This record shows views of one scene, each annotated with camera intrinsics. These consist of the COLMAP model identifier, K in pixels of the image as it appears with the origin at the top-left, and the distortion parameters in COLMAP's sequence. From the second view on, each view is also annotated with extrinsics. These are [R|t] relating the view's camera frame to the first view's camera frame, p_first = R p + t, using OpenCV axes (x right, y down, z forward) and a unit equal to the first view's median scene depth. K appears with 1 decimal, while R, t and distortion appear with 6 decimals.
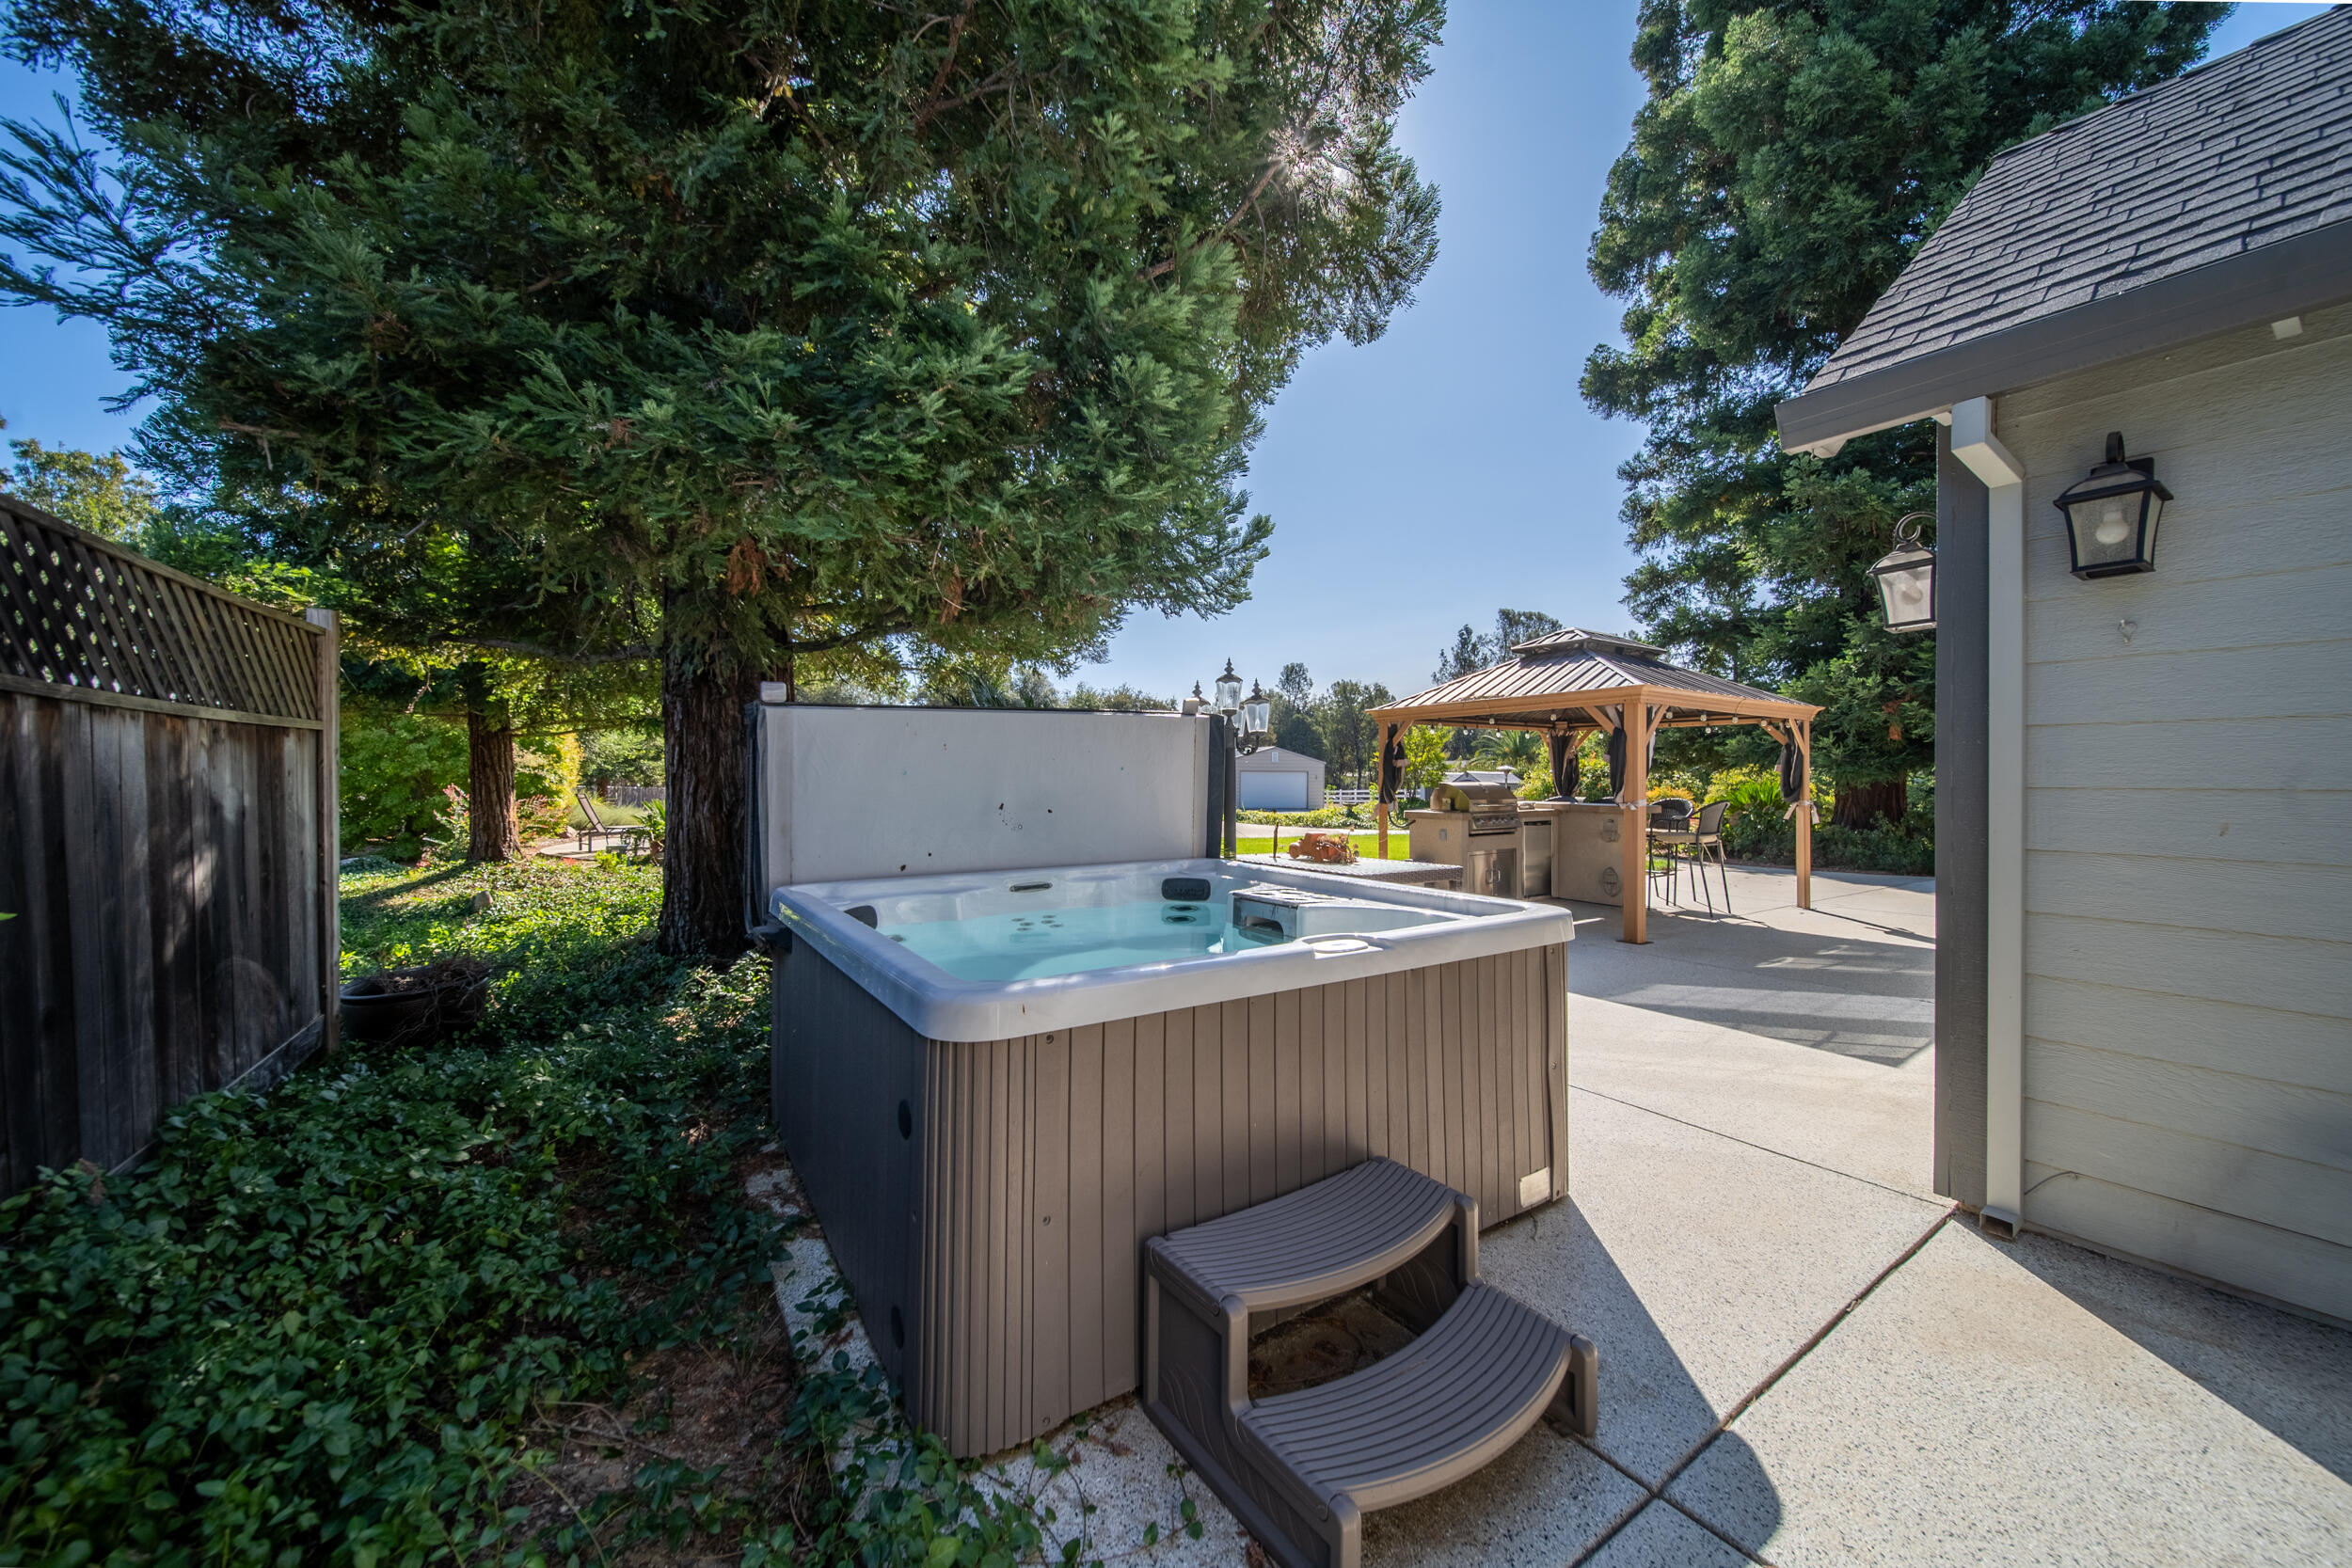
lens RADIAL K [[832.6, 0, 1166.6], [0, 832.6, 786.6], [0, 0, 1]] dist [0.004735, -0.000329]
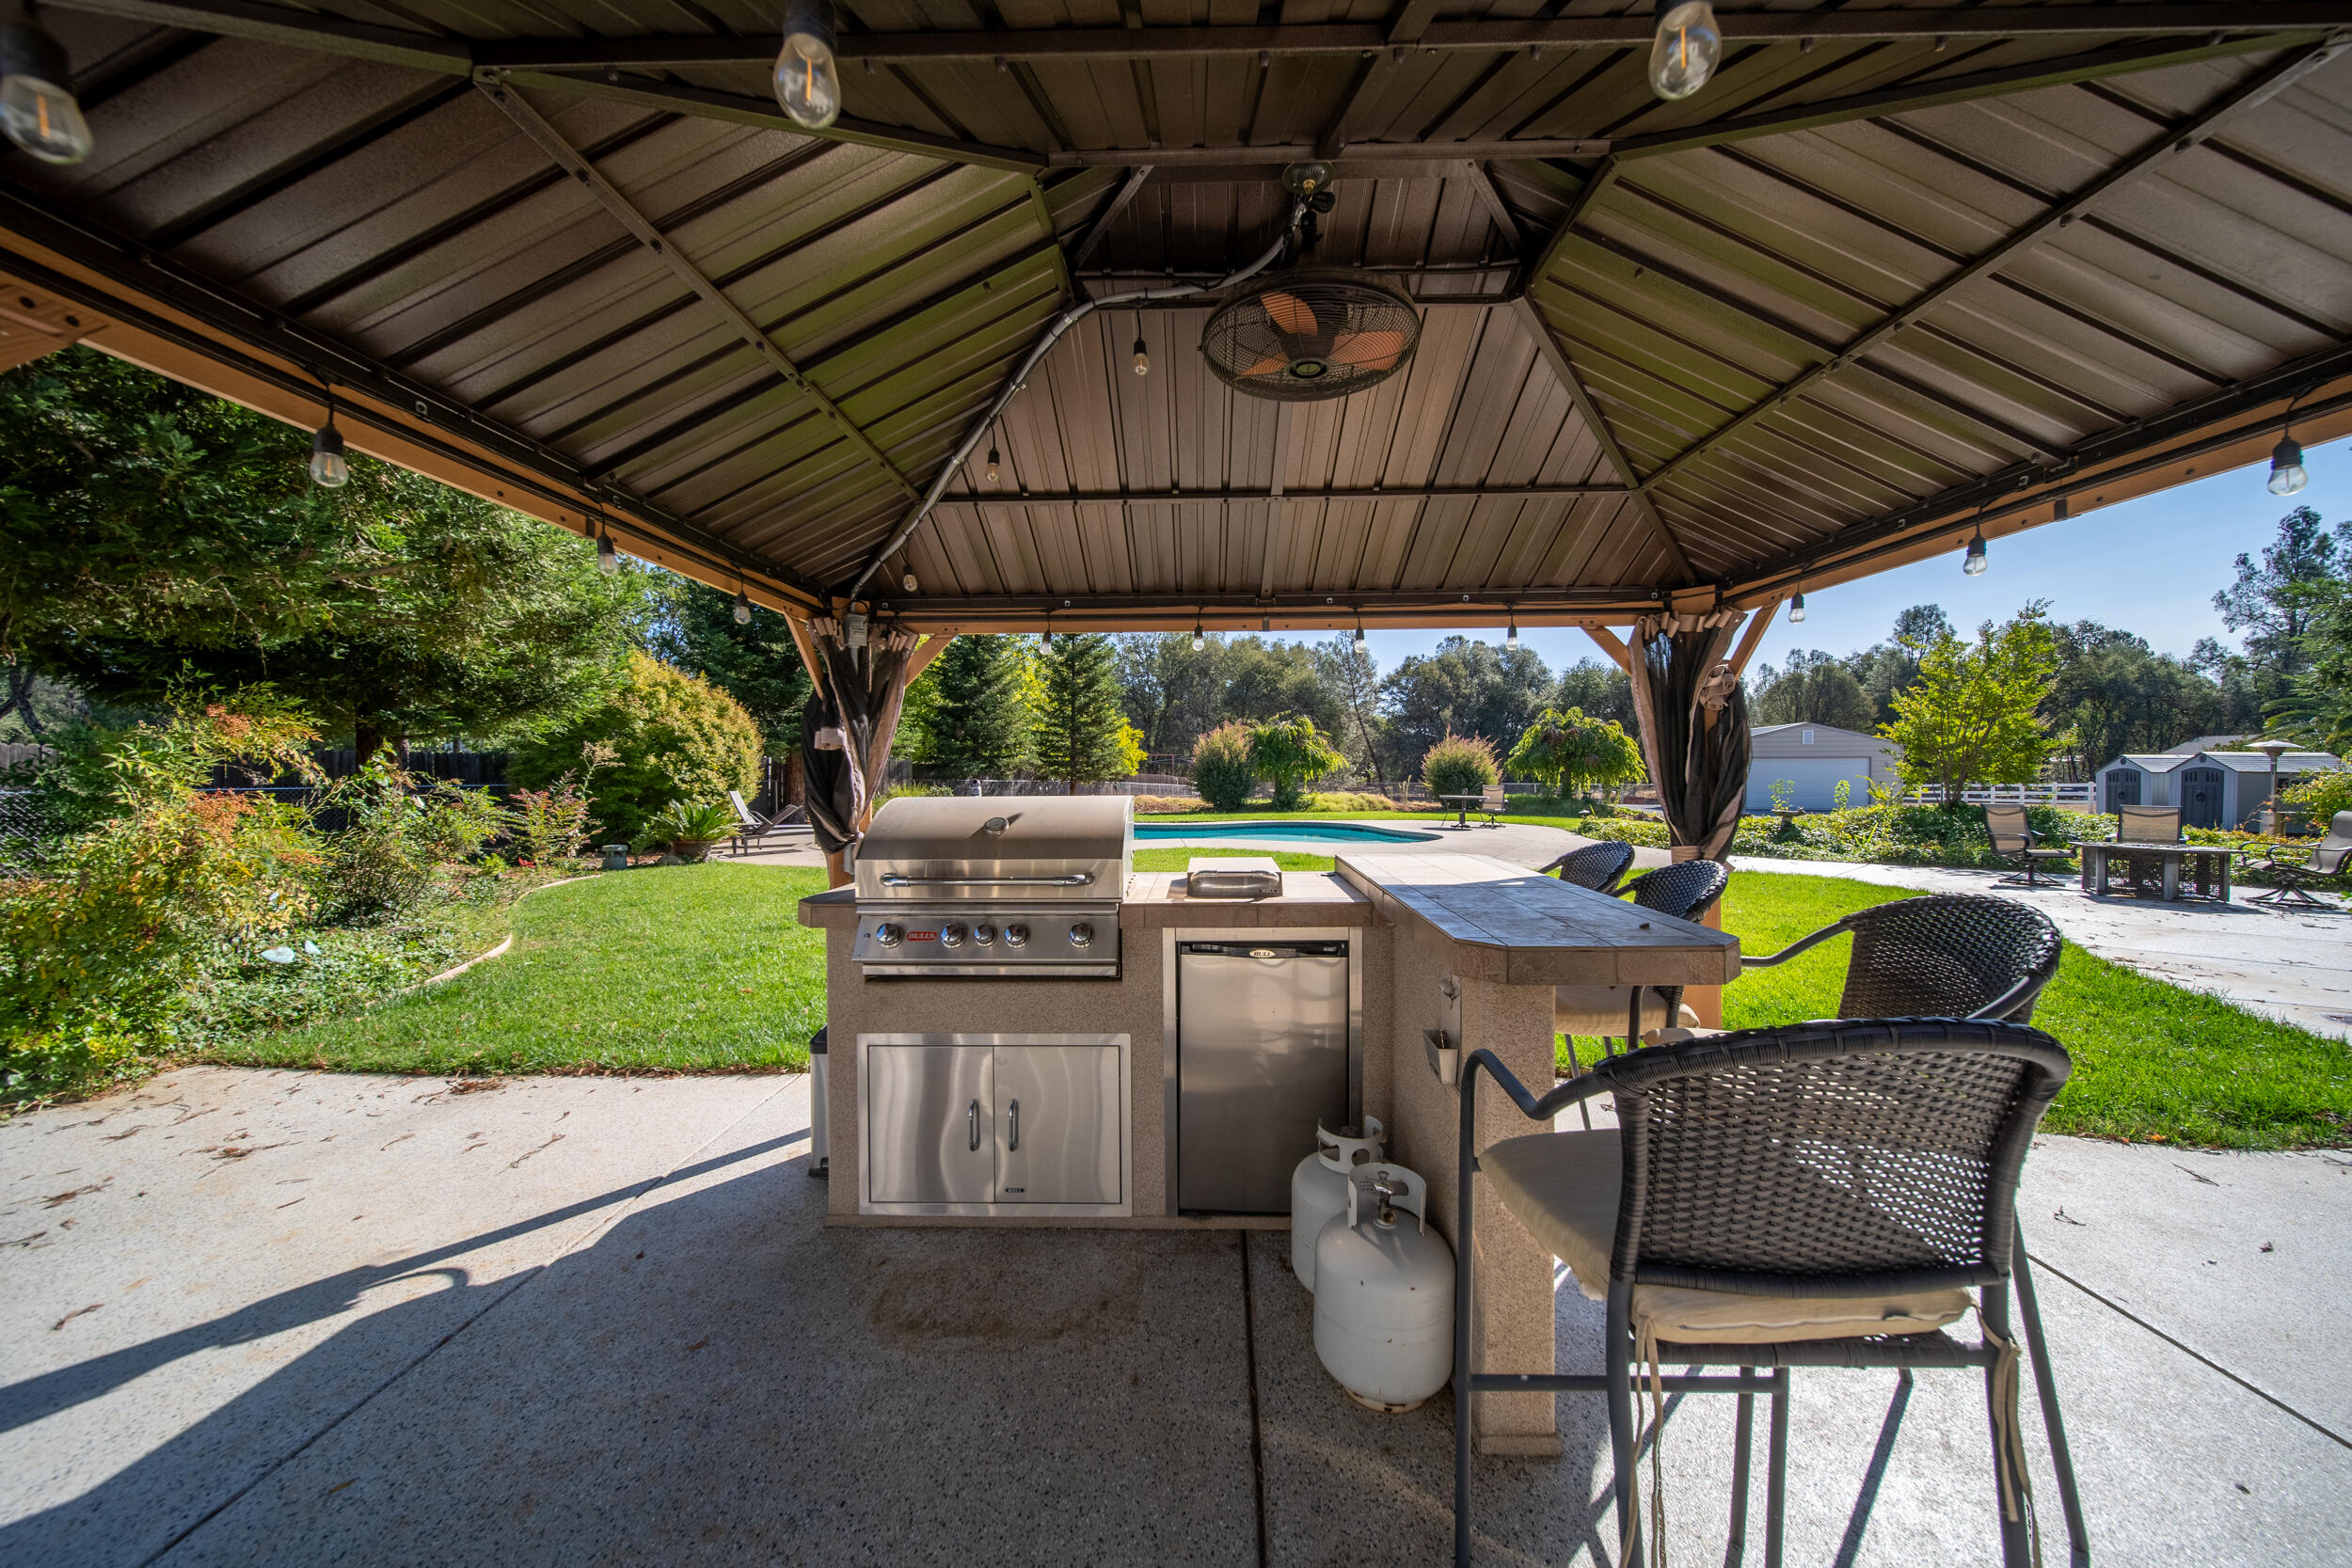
lens RADIAL K [[832.6, 0, 1178.8], [0, 832.6, 767.2], [0, 0, 1]] dist [0.004735, -0.000329]
pose [[0.821568, -0.010237, -0.570019, 0.085540], [0.002343, 0.999891, -0.014580, -0.001388], [0.570106, 0.010643, 0.821502, 0.111735]]
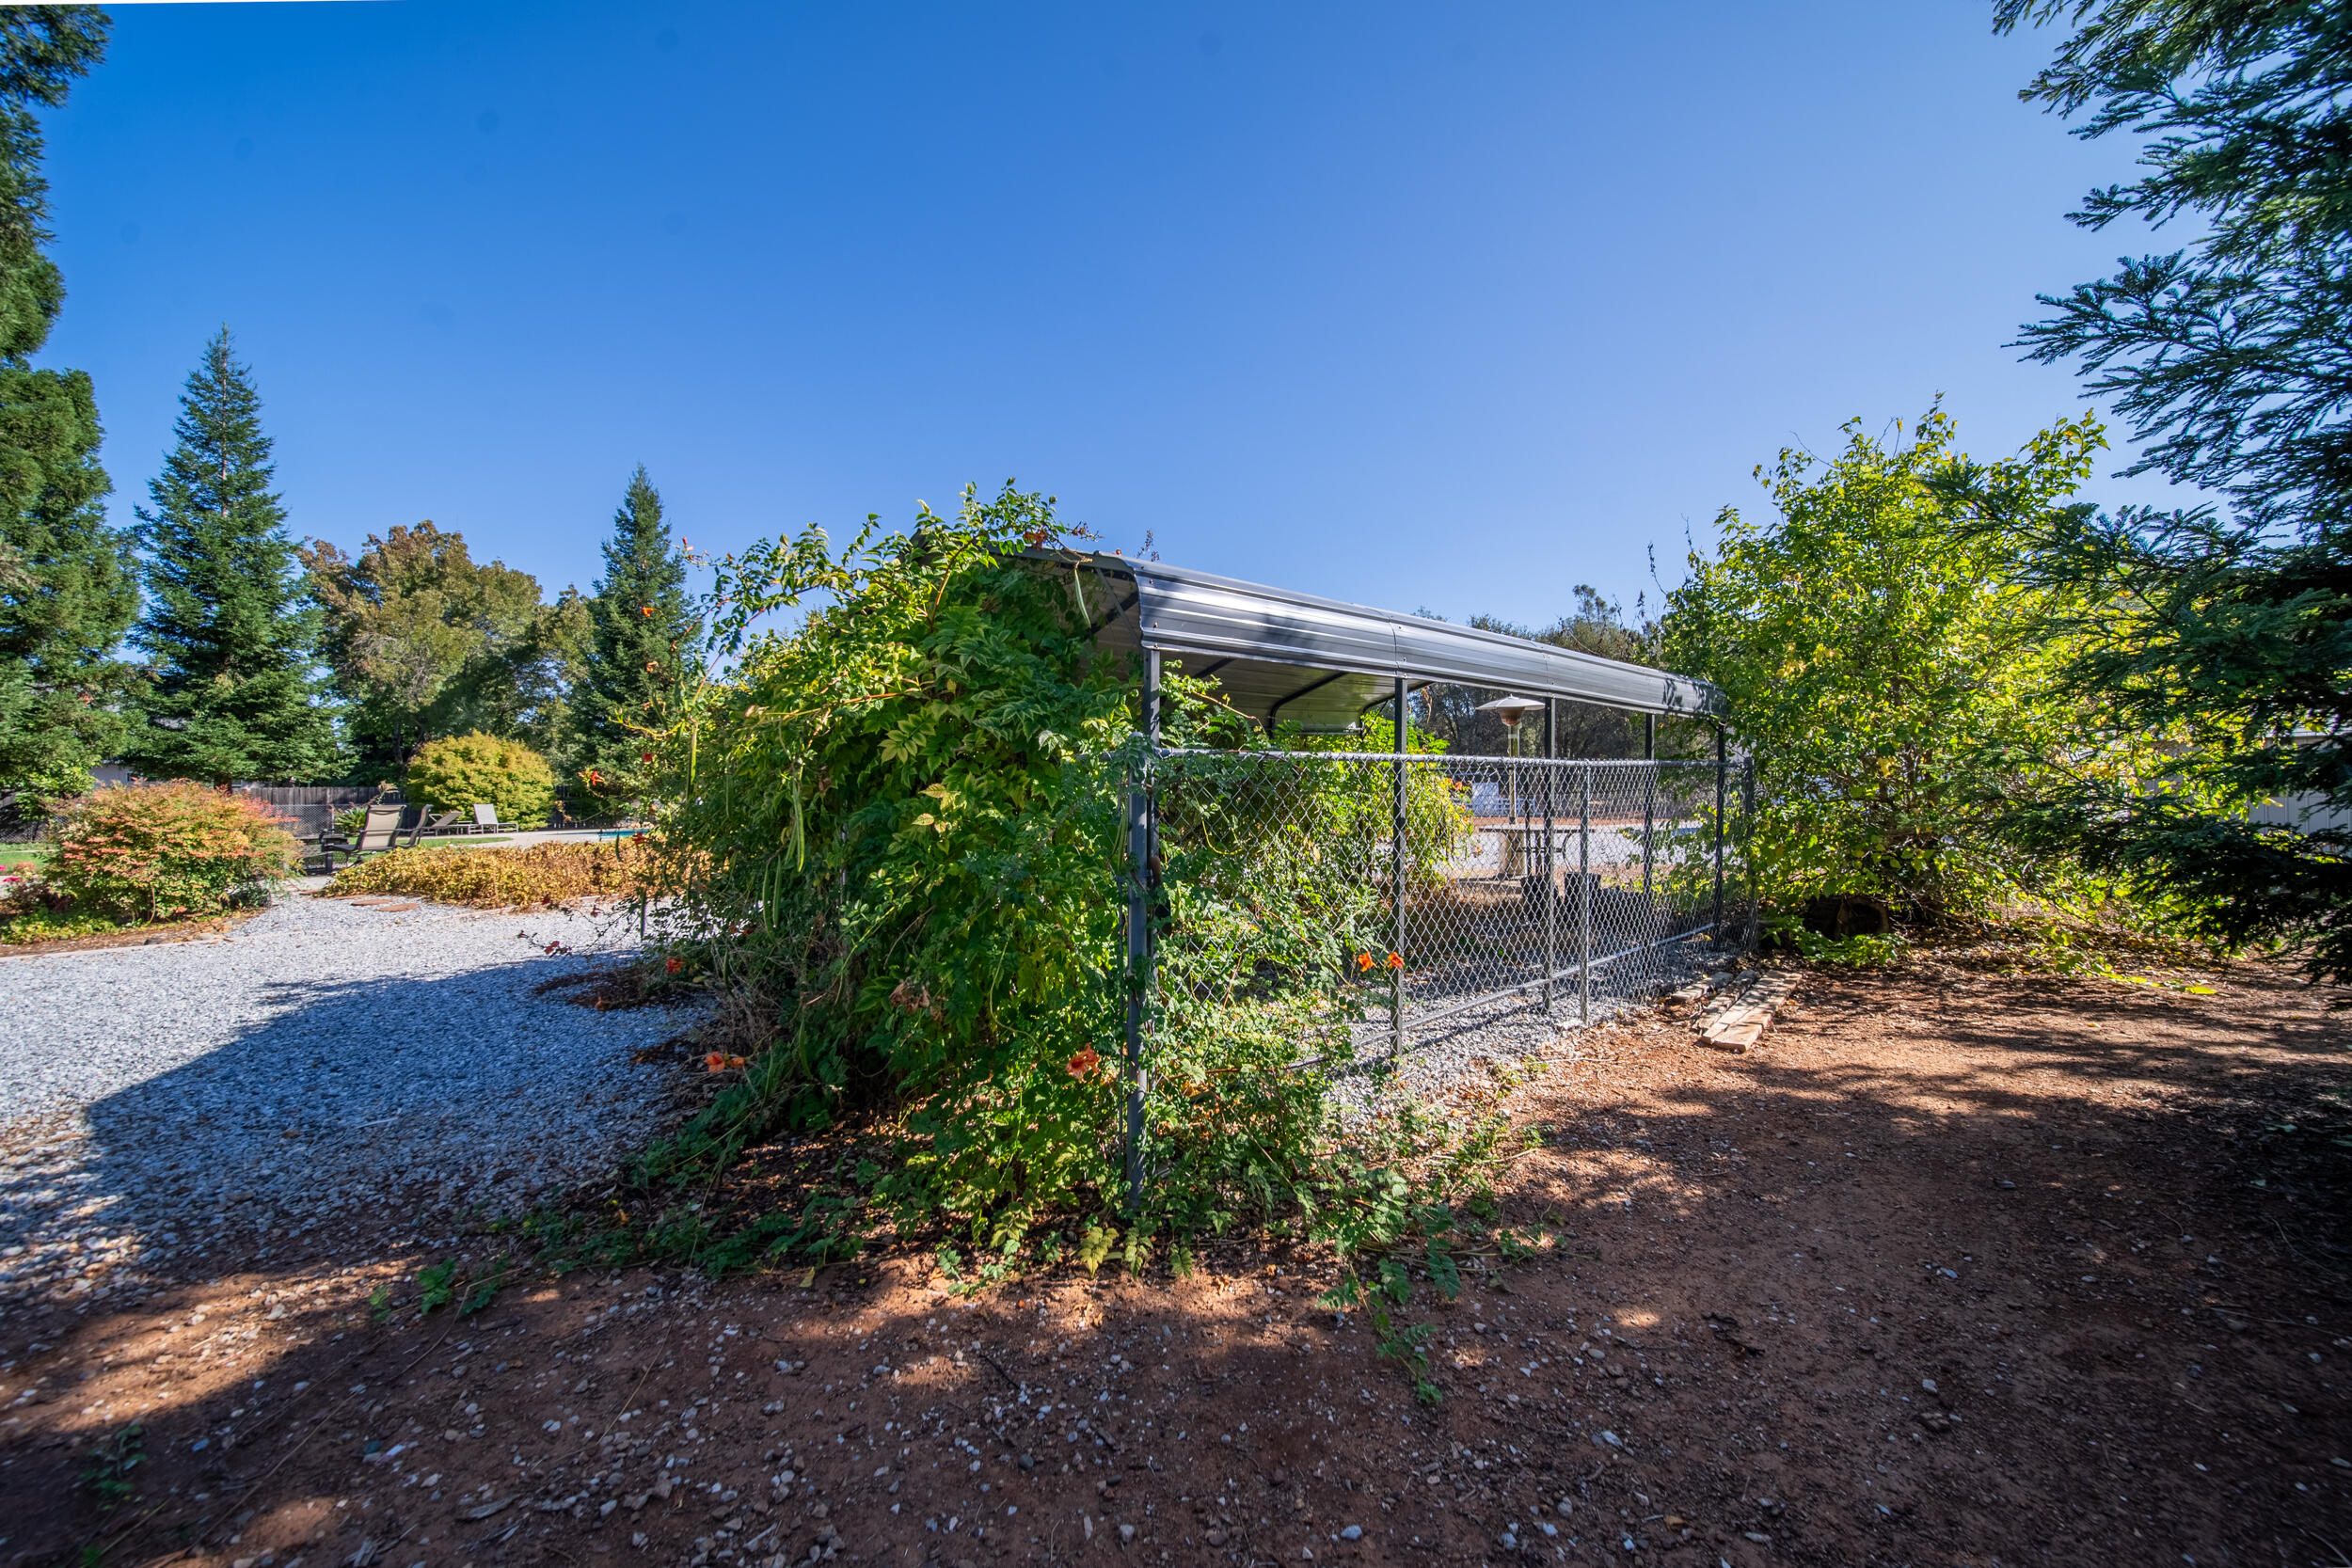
lens RADIAL K [[832.6, 0, 1163.0], [0, 832.6, 795.3], [0, 0, 1]] dist [0.004735, -0.000329]
pose [[0.274147, -0.016849, -0.961540, 0.411738], [0.012644, 0.999823, -0.013915, 0.008728], [0.961605, -0.008343, 0.274312, 0.520901]]
